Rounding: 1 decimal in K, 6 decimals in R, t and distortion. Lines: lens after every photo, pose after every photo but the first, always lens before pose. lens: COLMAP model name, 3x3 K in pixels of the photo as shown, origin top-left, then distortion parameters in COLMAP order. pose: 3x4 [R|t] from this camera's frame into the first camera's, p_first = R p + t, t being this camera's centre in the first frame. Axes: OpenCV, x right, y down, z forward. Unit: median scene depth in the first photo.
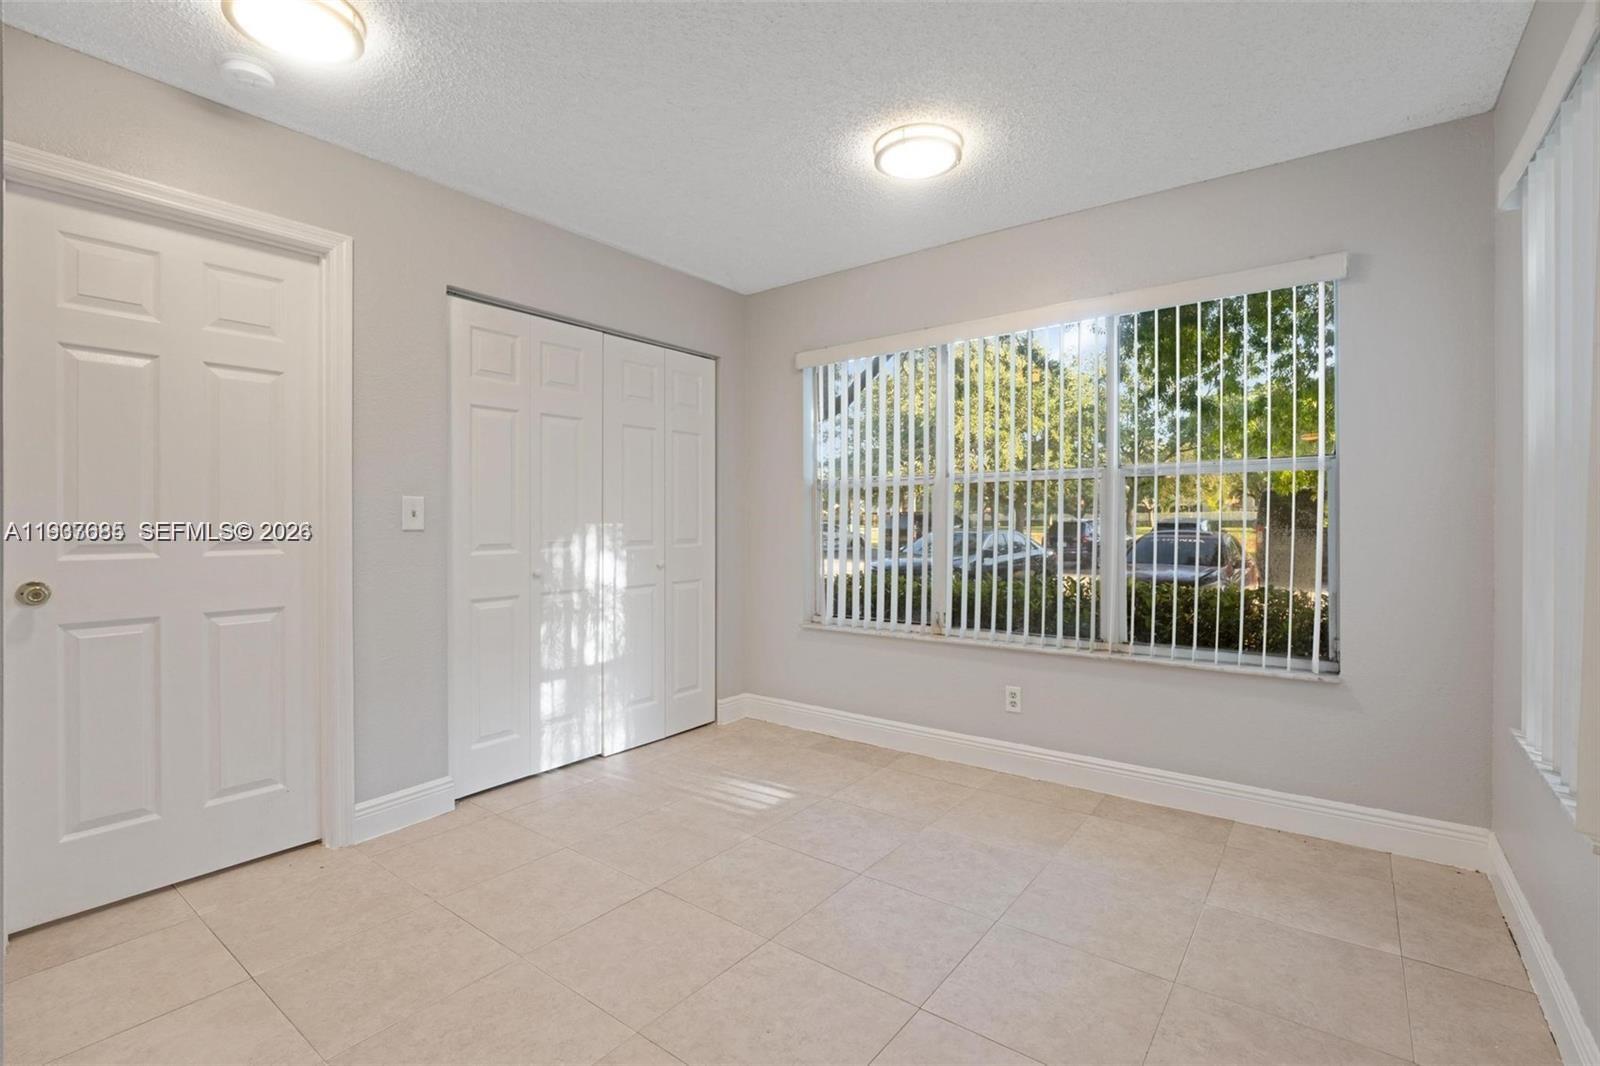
lens RADIAL K [[724.7, 0, 803.1], [0, 724.7, 524.3], [0, 0, 1]] dist [-0.003230, 0.000865]
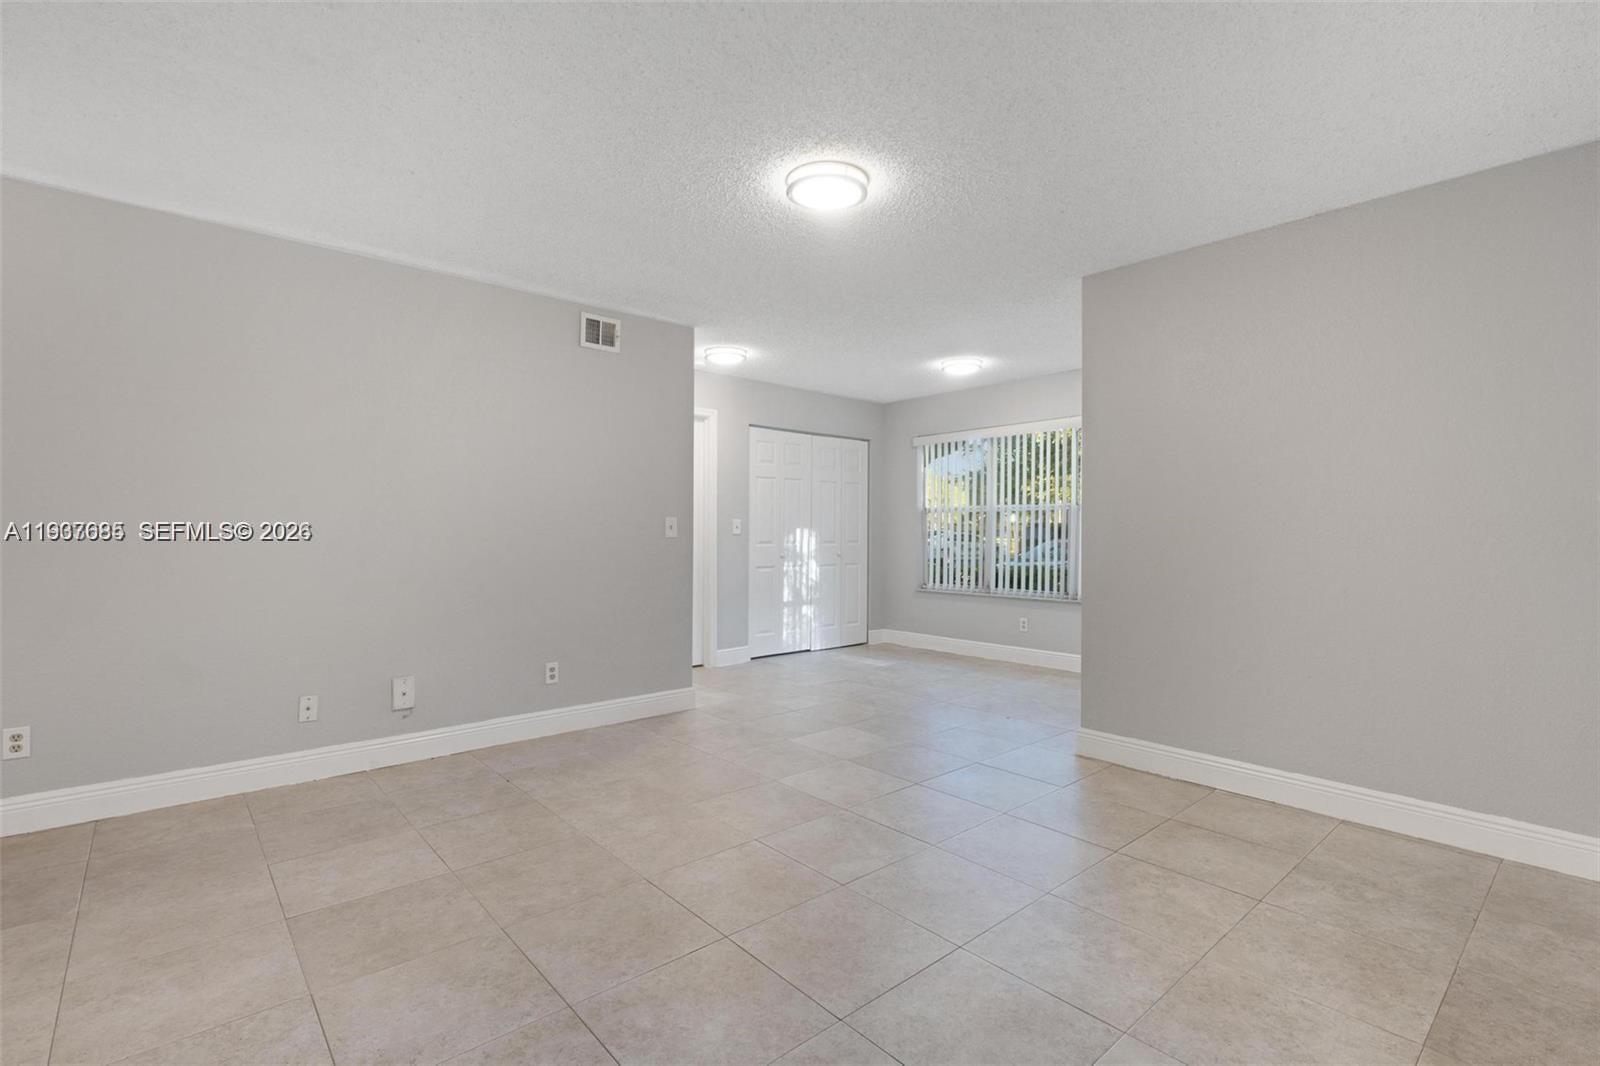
lens RADIAL K [[725.7, 0, 787.5], [0, 725.7, 529.3], [0, 0, 1]] dist [-0.000057, 0.000745]
pose [[0.976712, 0.004407, -0.214511, 0.092568], [-0.005747, 0.999968, -0.005625, 0.003979], [0.214479, 0.006727, 0.976705, -1.042896]]
